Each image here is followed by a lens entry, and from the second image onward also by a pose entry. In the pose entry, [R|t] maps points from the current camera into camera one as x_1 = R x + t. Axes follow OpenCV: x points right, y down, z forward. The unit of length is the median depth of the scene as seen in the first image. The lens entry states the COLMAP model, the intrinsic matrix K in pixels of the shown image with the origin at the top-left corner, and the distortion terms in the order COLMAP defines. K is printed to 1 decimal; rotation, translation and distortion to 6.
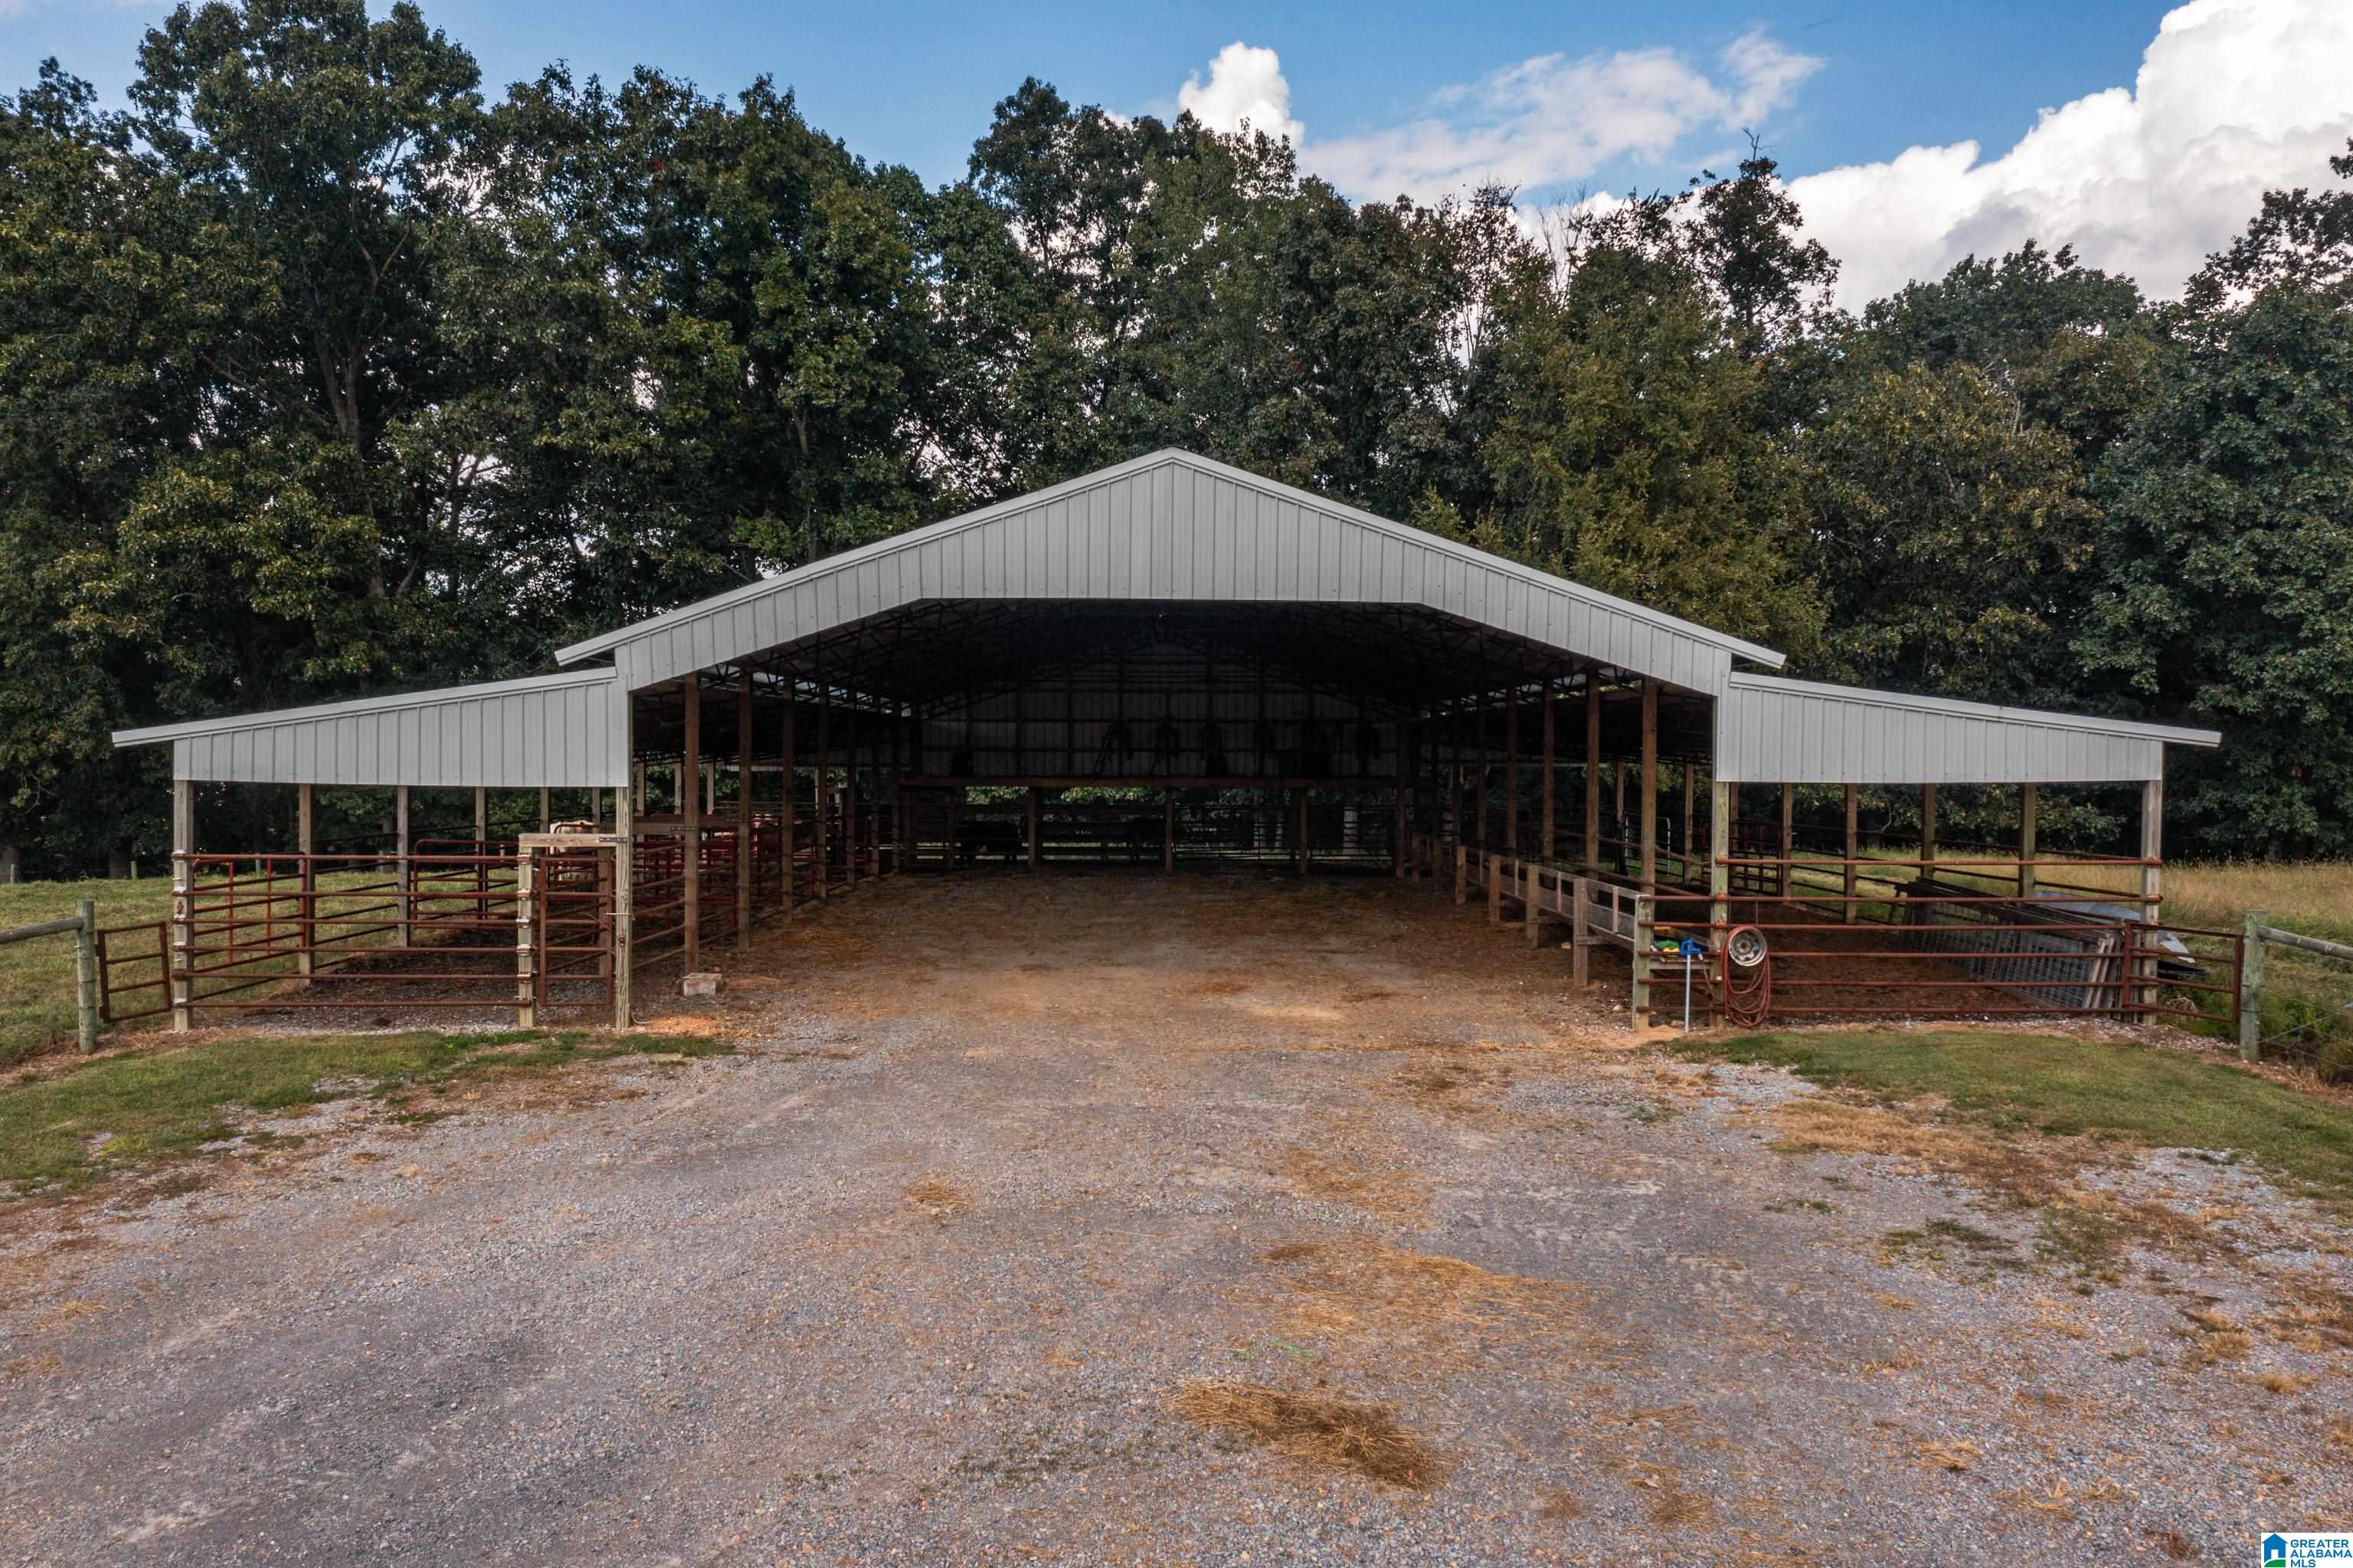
lens RADIAL K [[1847.1, 0, 1185.9], [0, 1847.1, 814.0], [0, 0, 1]] dist [-0.017448, -0.000043]
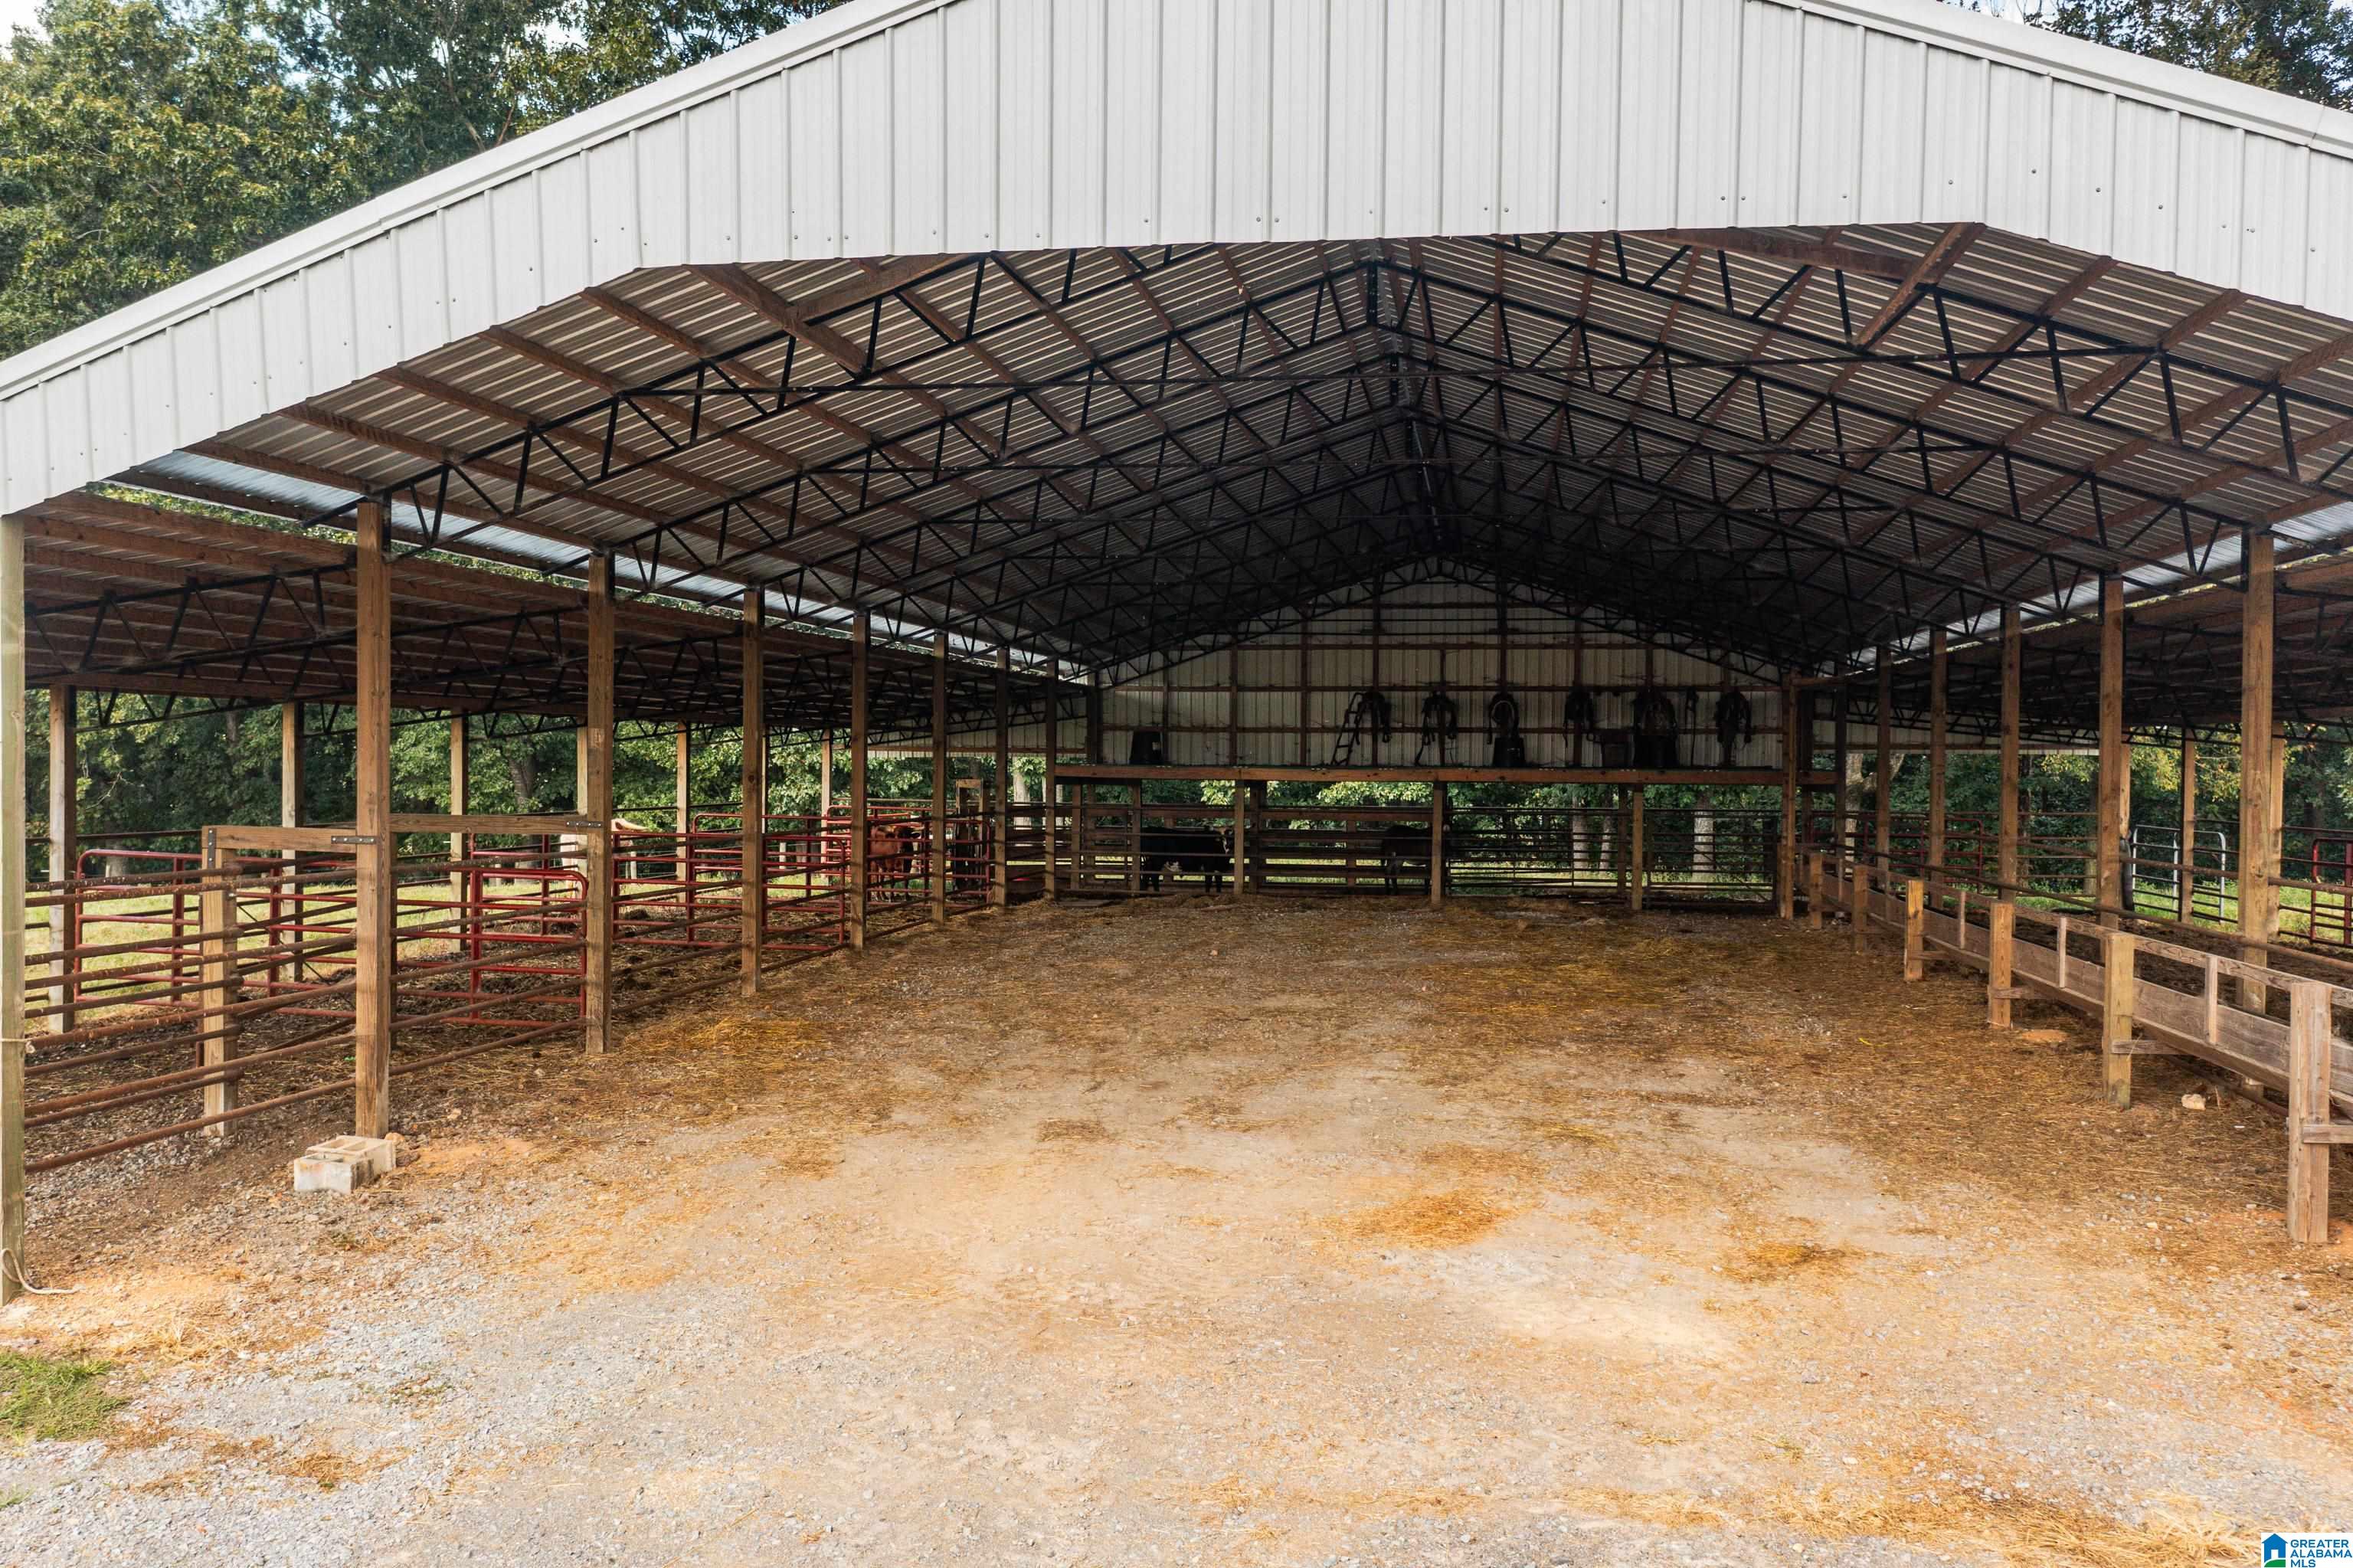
lens RADIAL K [[1858.7, 0, 1176.5], [0, 1858.7, 784.0], [0, 0, 1]] dist [-0.024691, 0.003154]
pose [[0.983541, 0.005974, -0.180588, 0.018968], [-0.009372, 0.999795, -0.017971, -0.000092], [0.180444, 0.019367, 0.983395, 0.282889]]
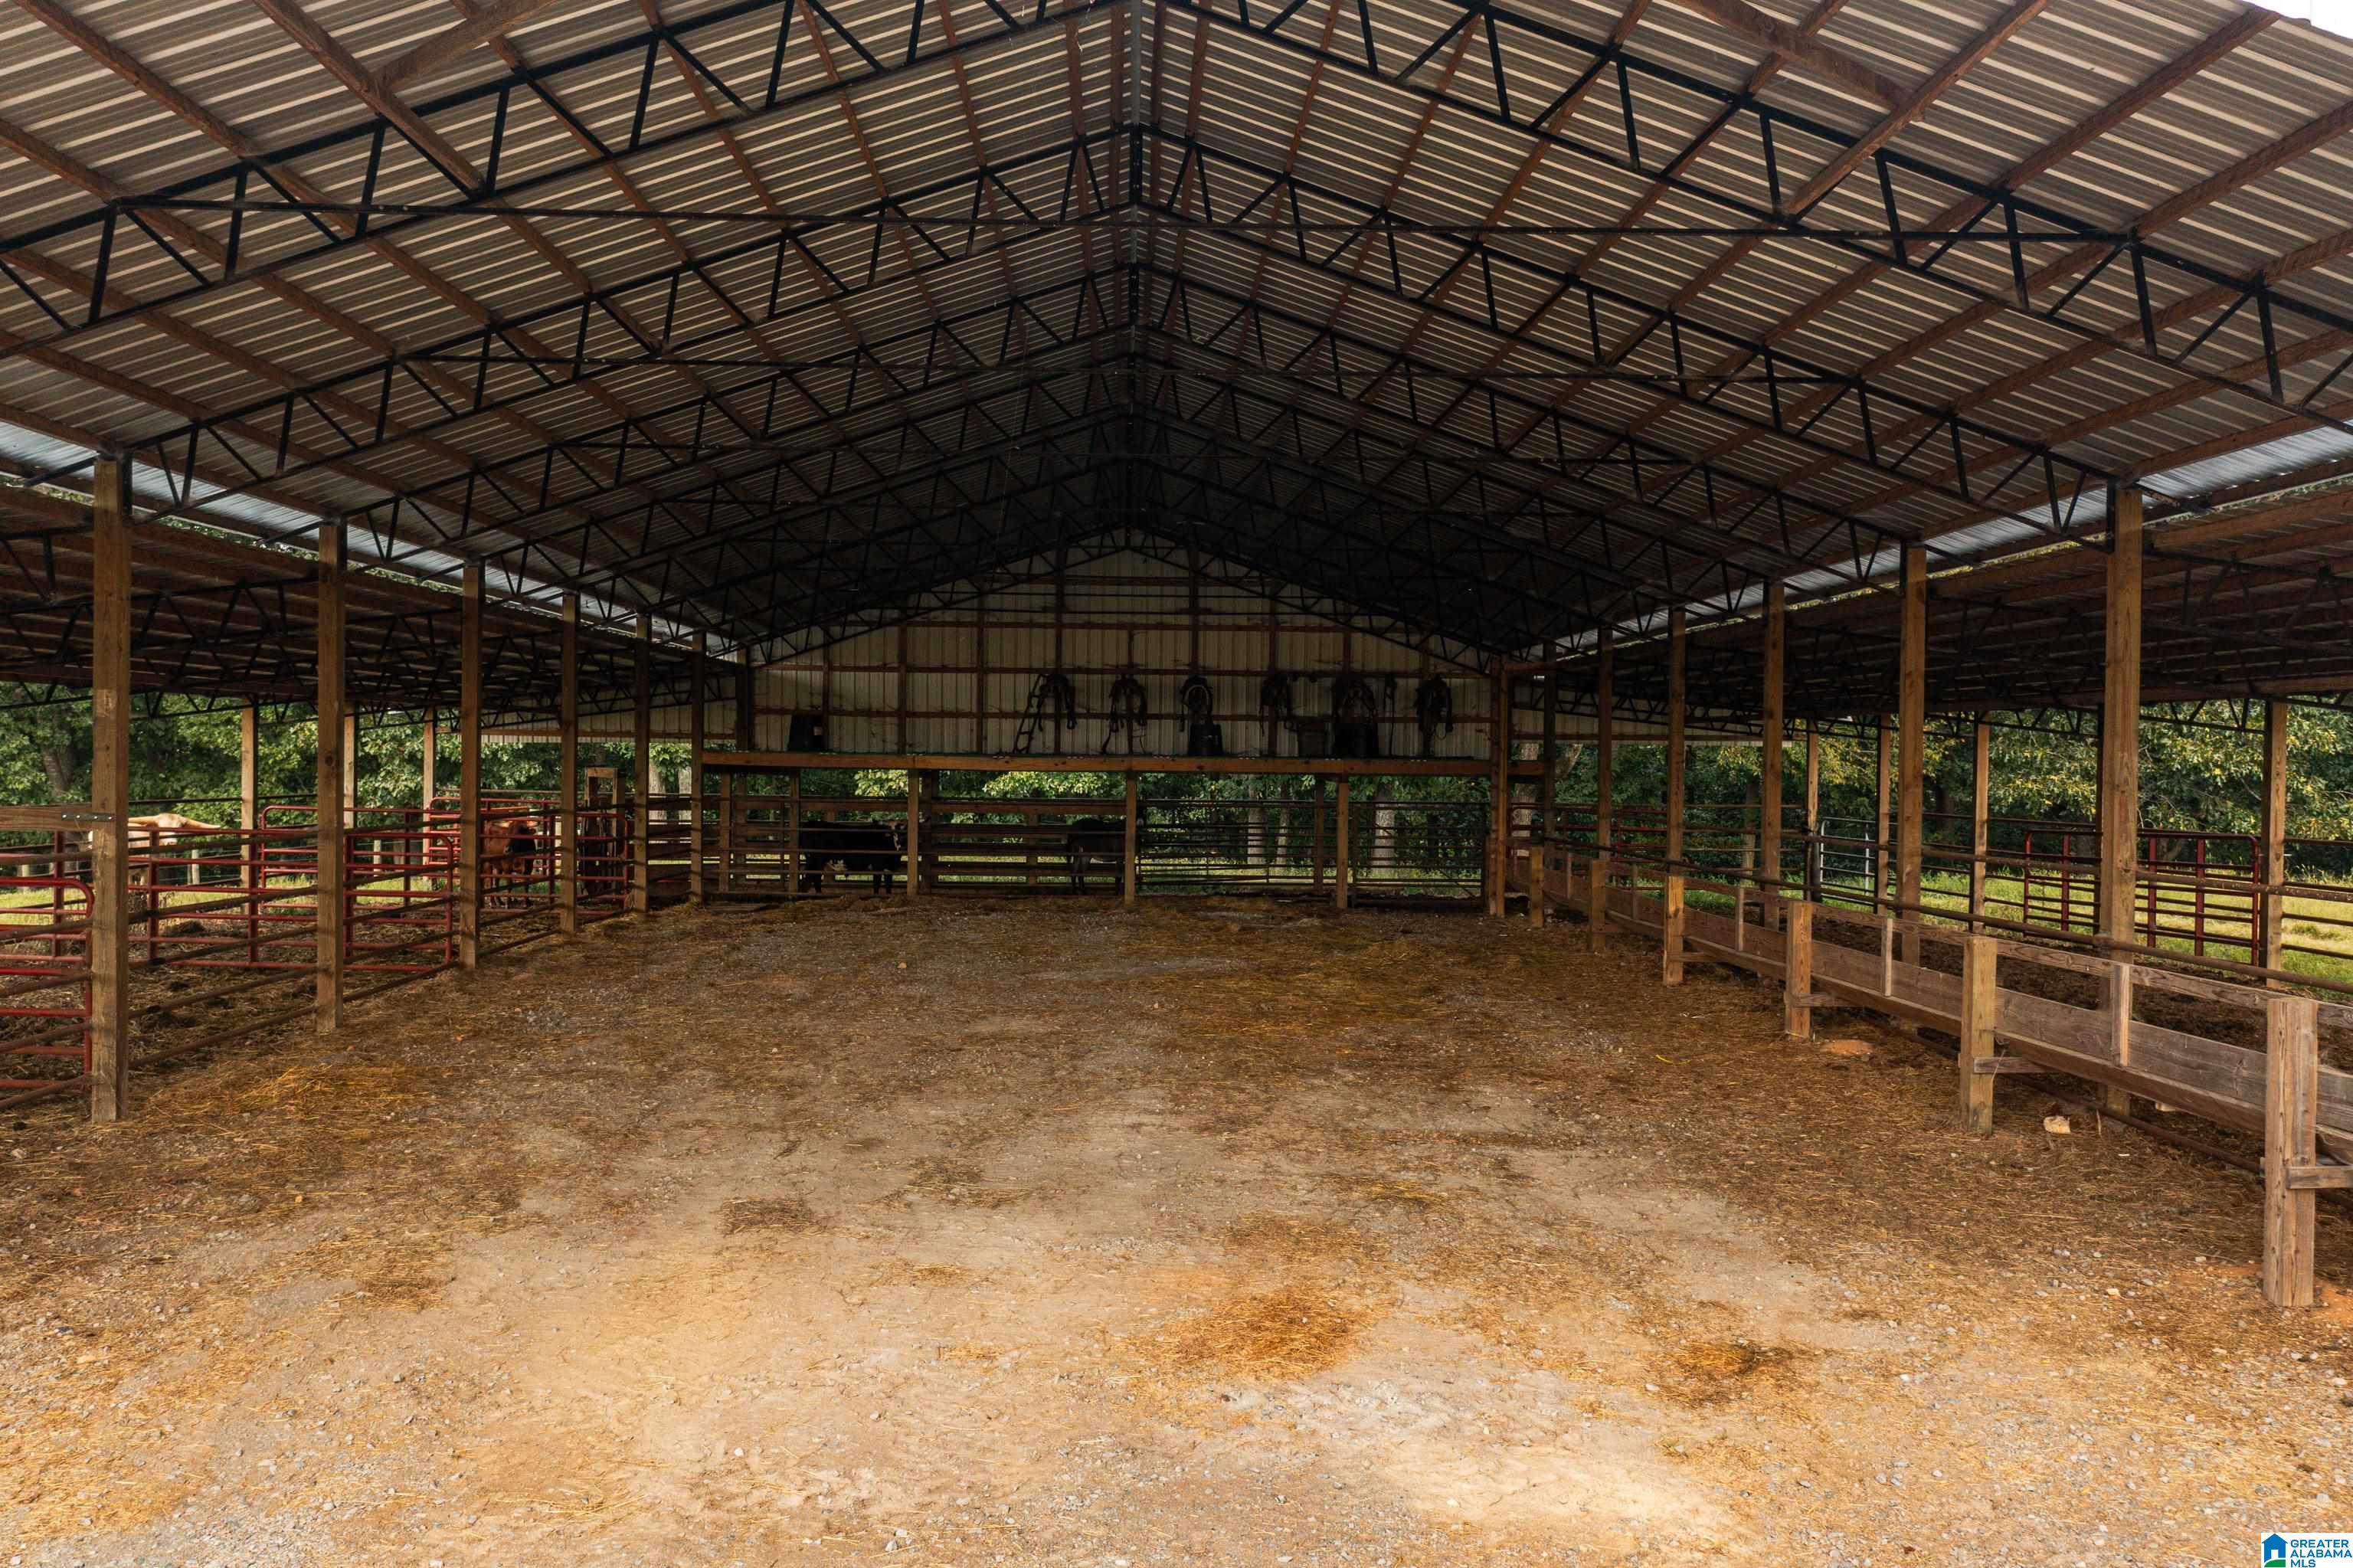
lens RADIAL K [[1863.1, 0, 1180.0], [0, 1863.1, 791.0], [0, 0, 1]] dist [-0.017622, 0.002724]
pose [[0.999842, 0.007632, 0.016027, -0.002344], [-0.007419, 0.999884, -0.013337, 0.000795], [-0.016127, 0.013216, 0.999783, 0.338536]]
